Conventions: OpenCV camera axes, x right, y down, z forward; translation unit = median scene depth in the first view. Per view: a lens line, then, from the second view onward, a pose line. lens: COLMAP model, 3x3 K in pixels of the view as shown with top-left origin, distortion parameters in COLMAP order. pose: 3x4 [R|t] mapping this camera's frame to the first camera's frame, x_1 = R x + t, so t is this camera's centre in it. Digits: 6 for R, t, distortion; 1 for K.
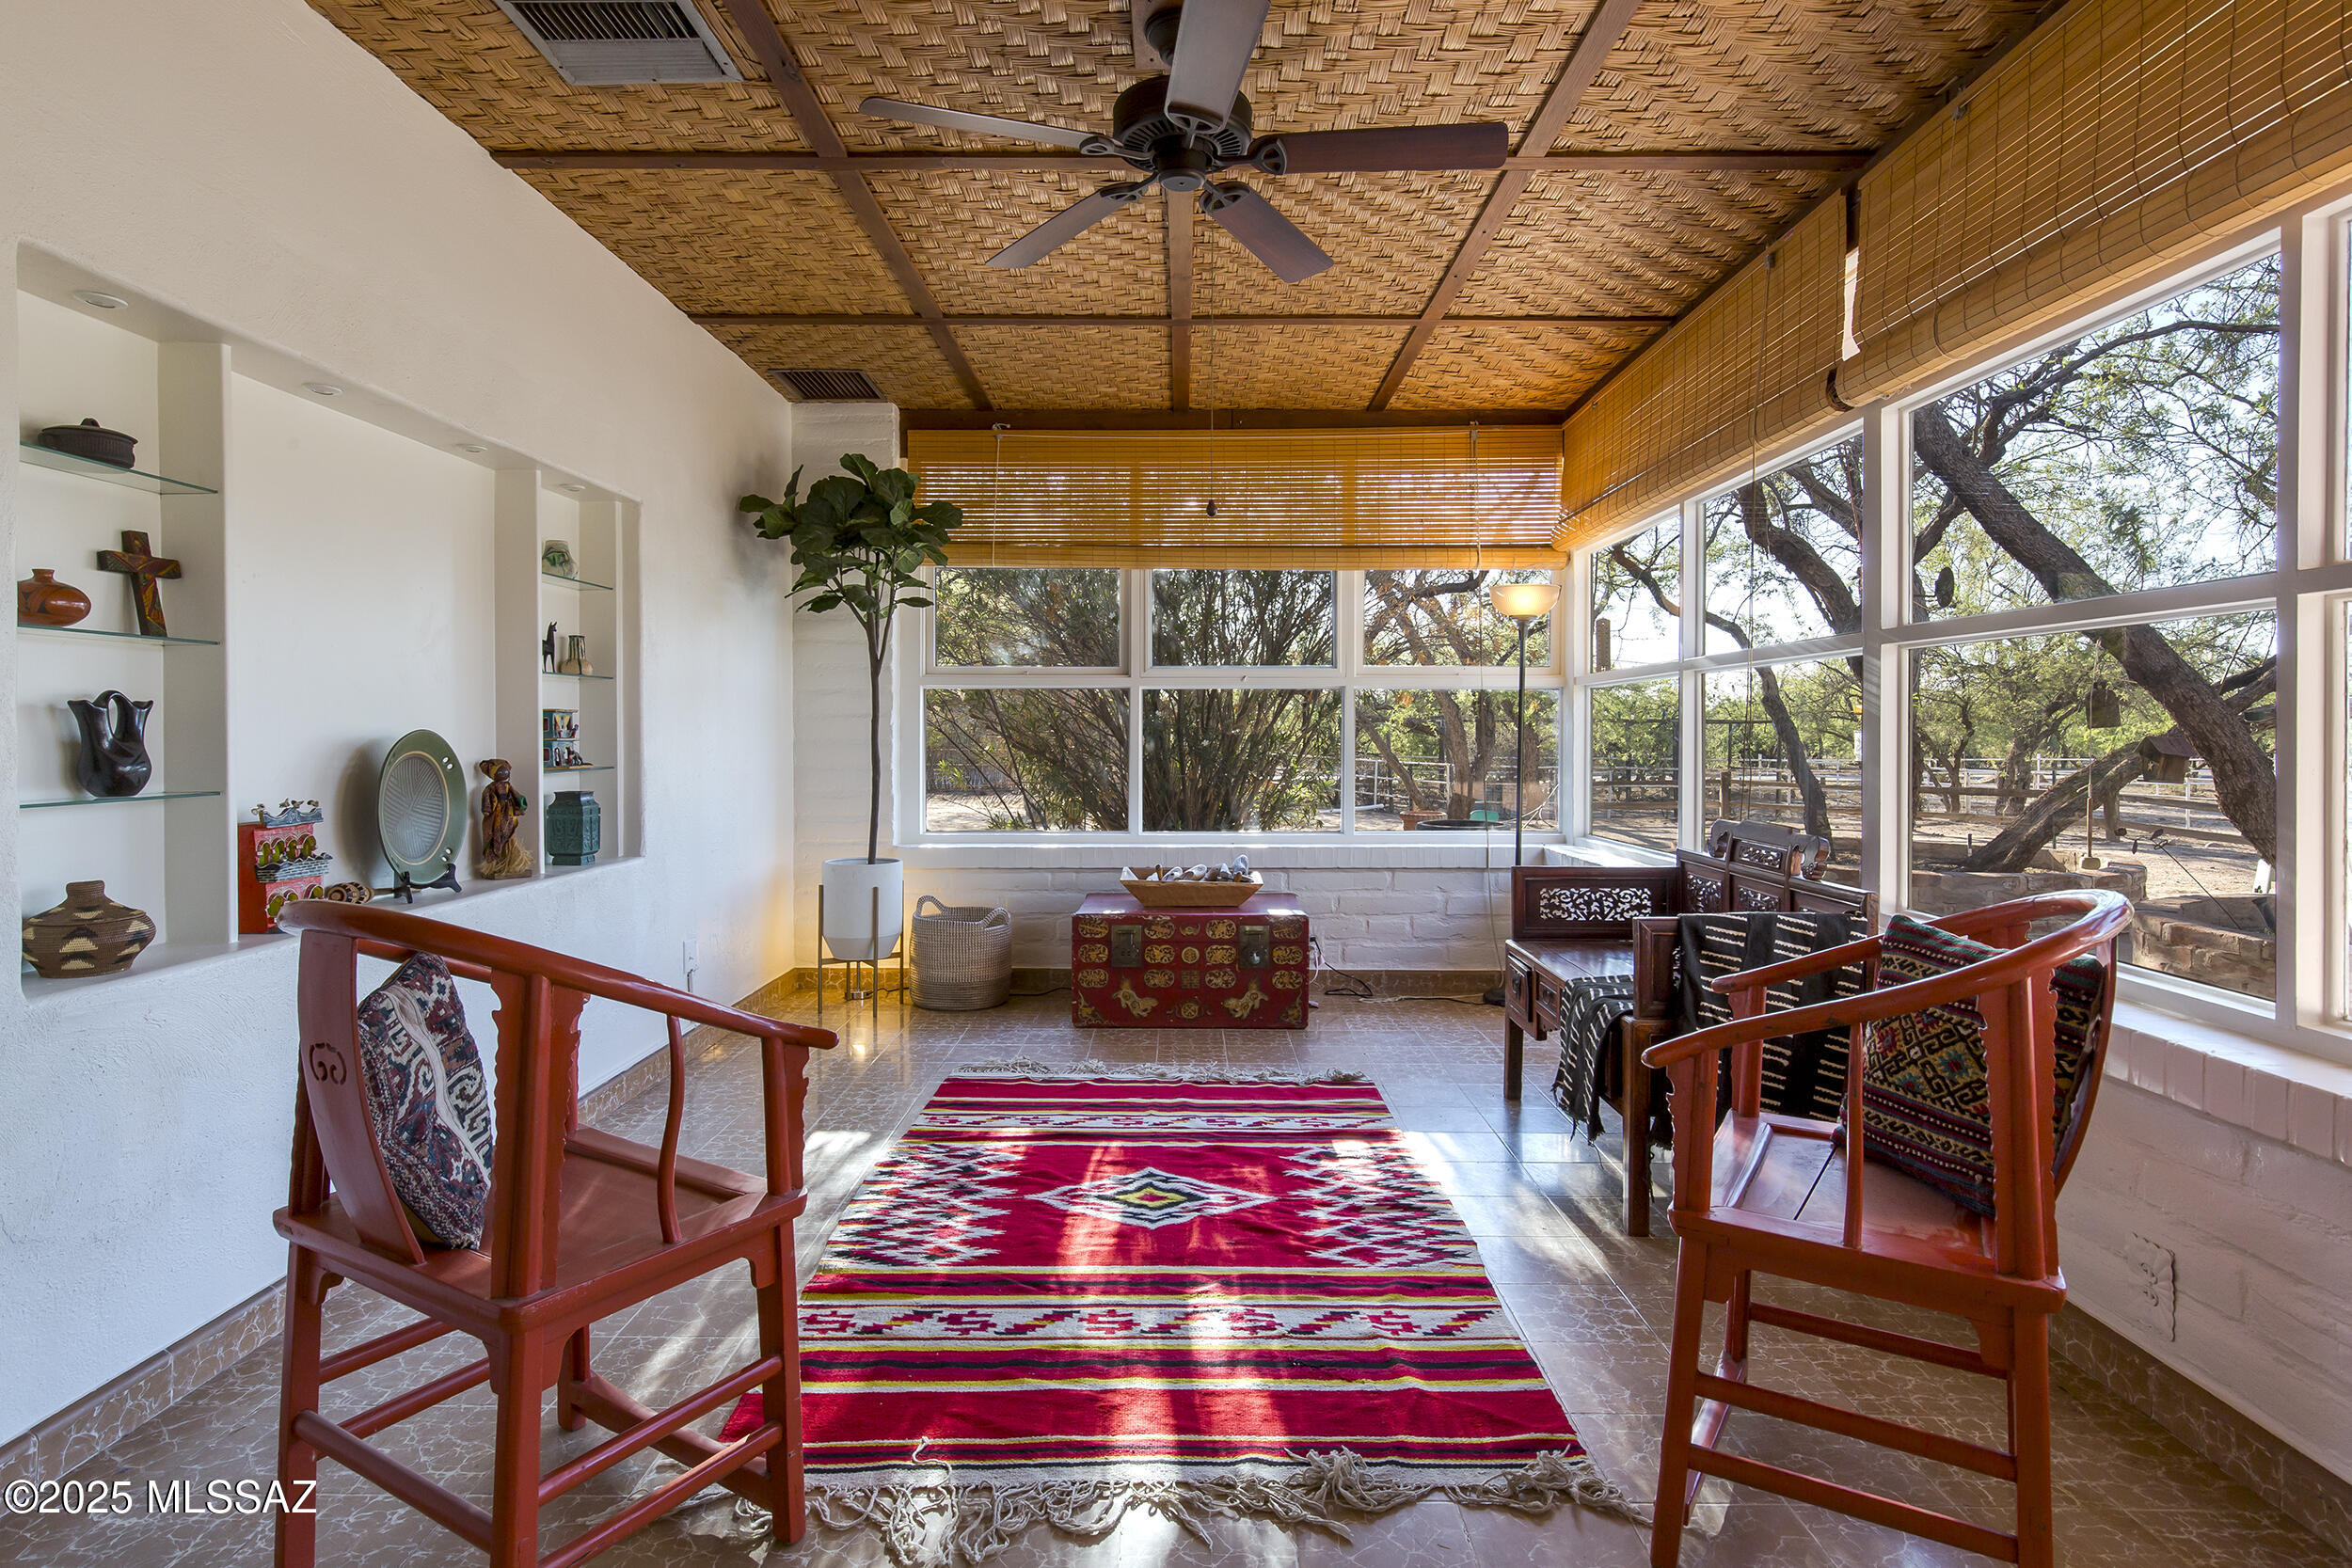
lens RADIAL K [[1279.5, 0, 1177.1], [0, 1279.5, 742.3], [0, 0, 1]] dist [0.006485, 0.001342]
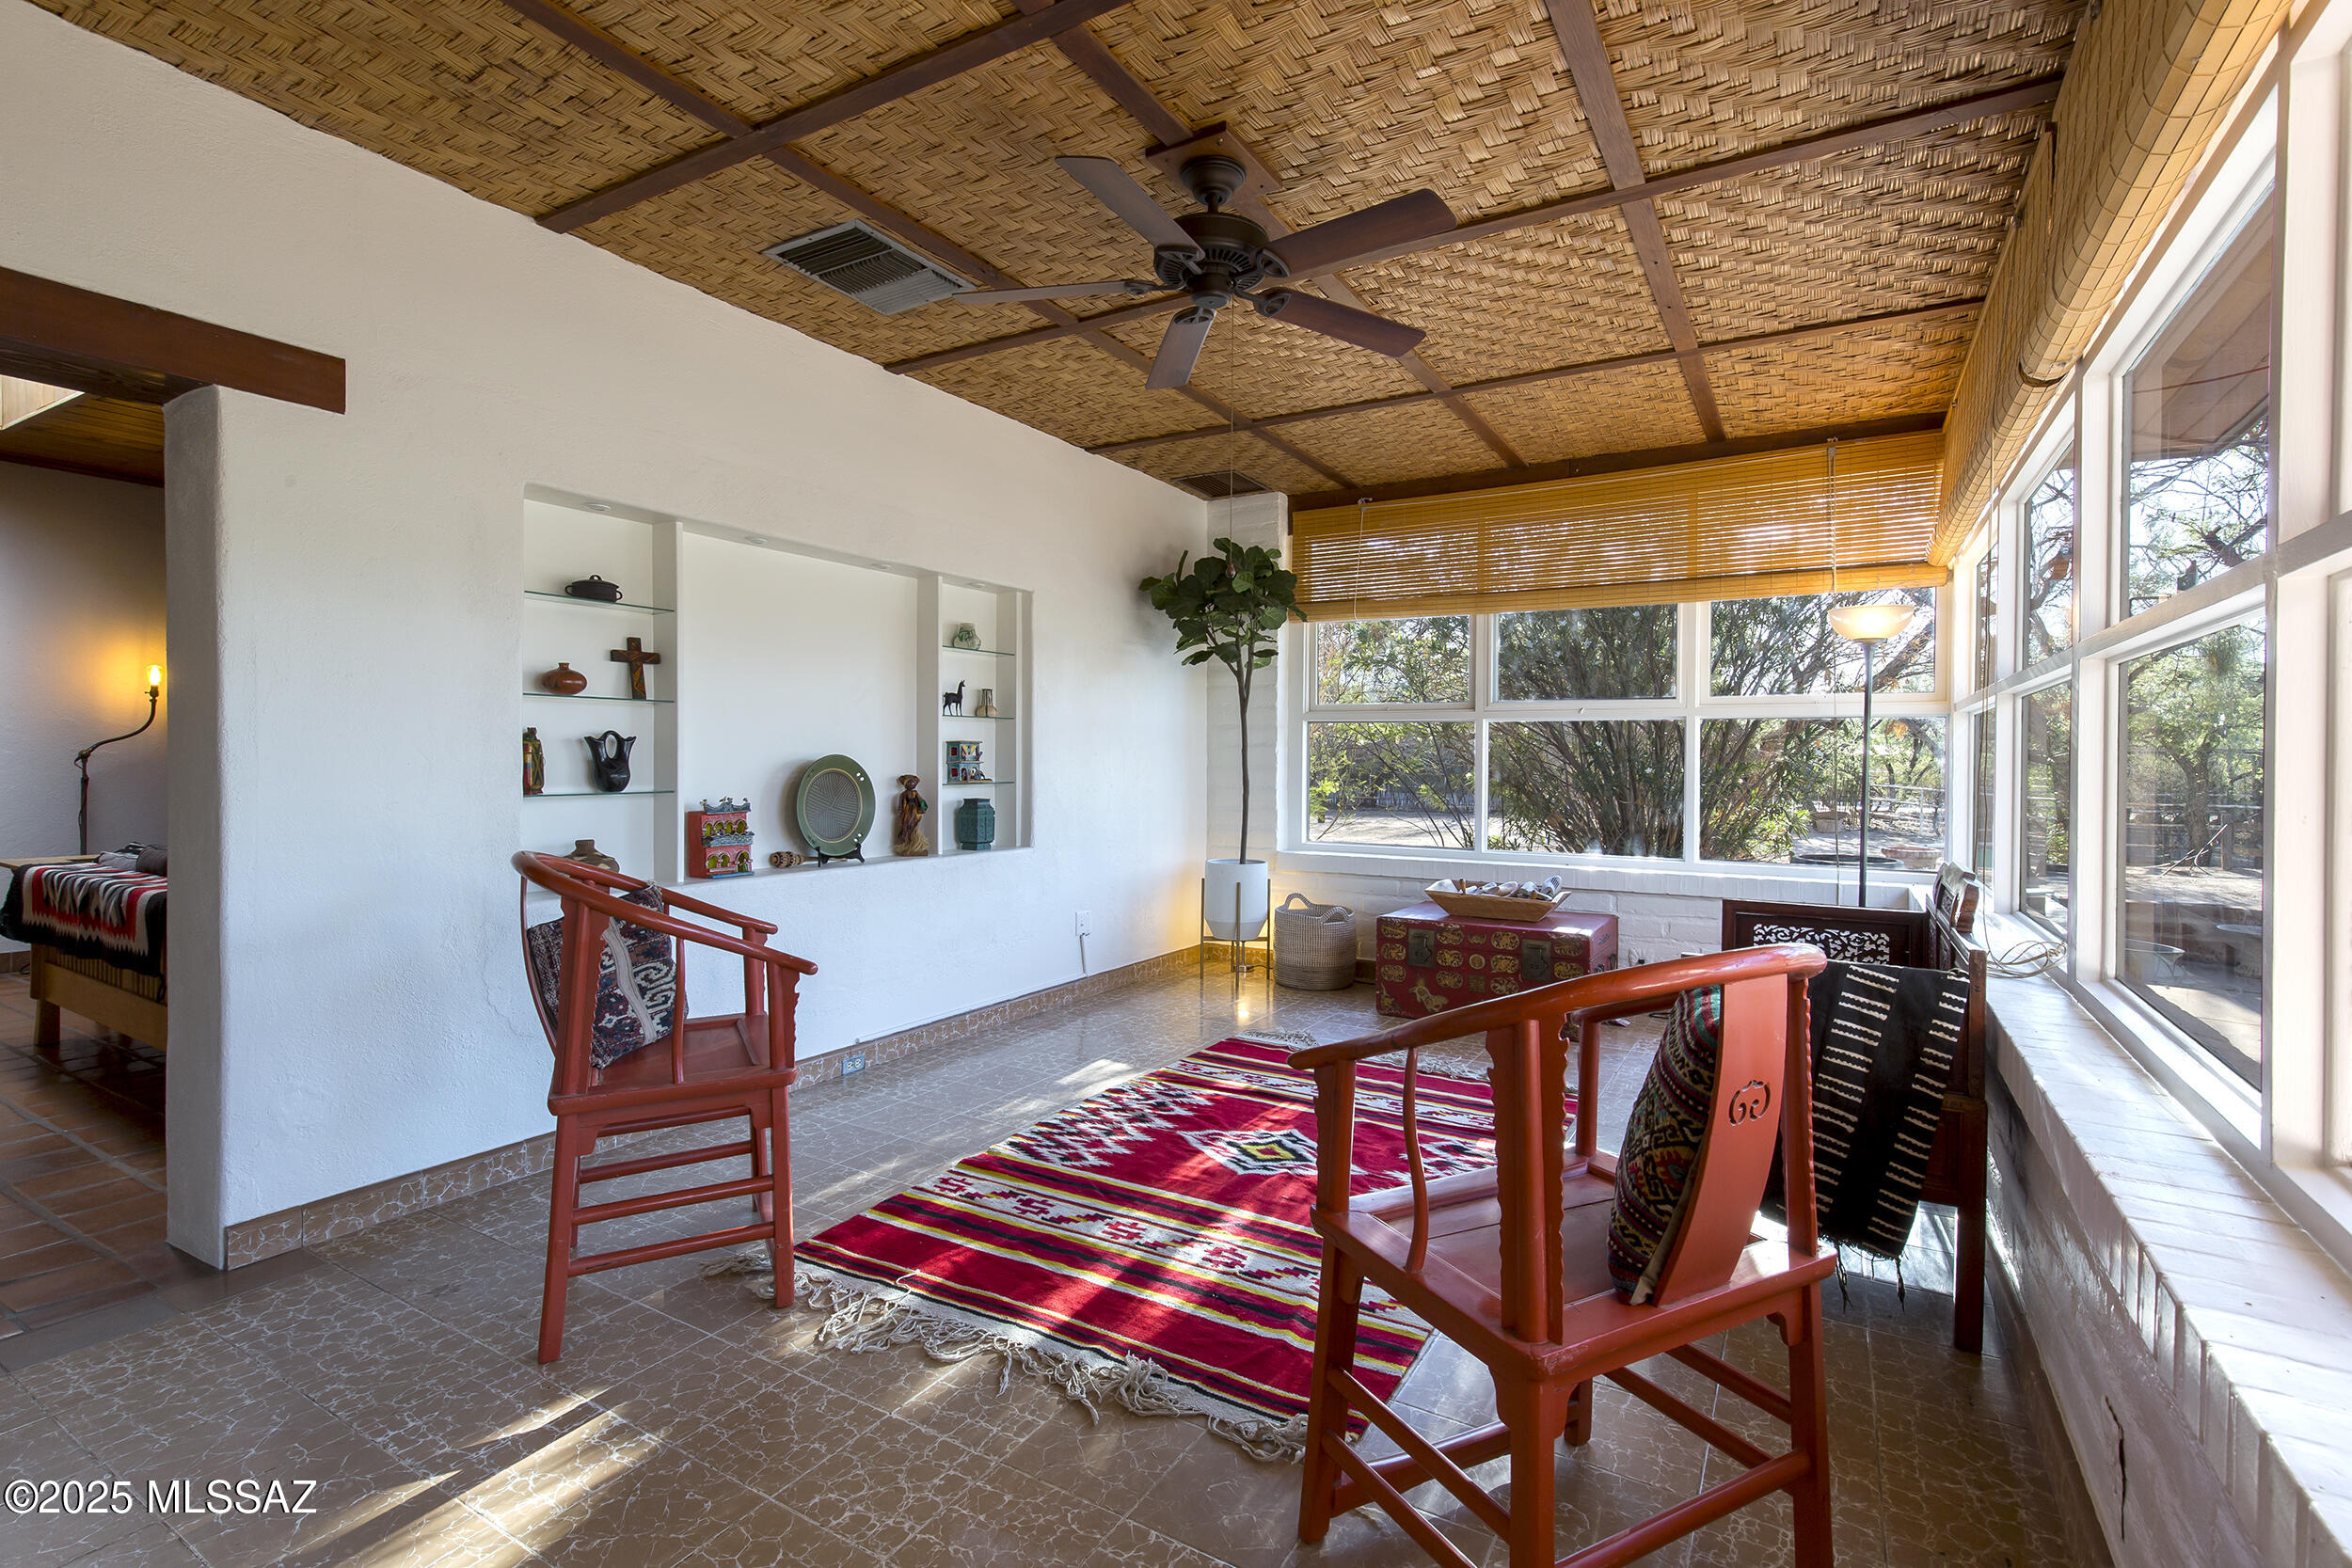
lens RADIAL K [[1089.1, 0, 1178.8], [0, 1089.1, 768.6], [0, 0, 1]] dist [0.015396, -0.000767]
pose [[0.862483, 0.010724, -0.505972, 0.379885], [-0.010725, 0.999938, 0.002913, -0.001243], [0.505972, 0.002914, 0.862545, 0.077632]]
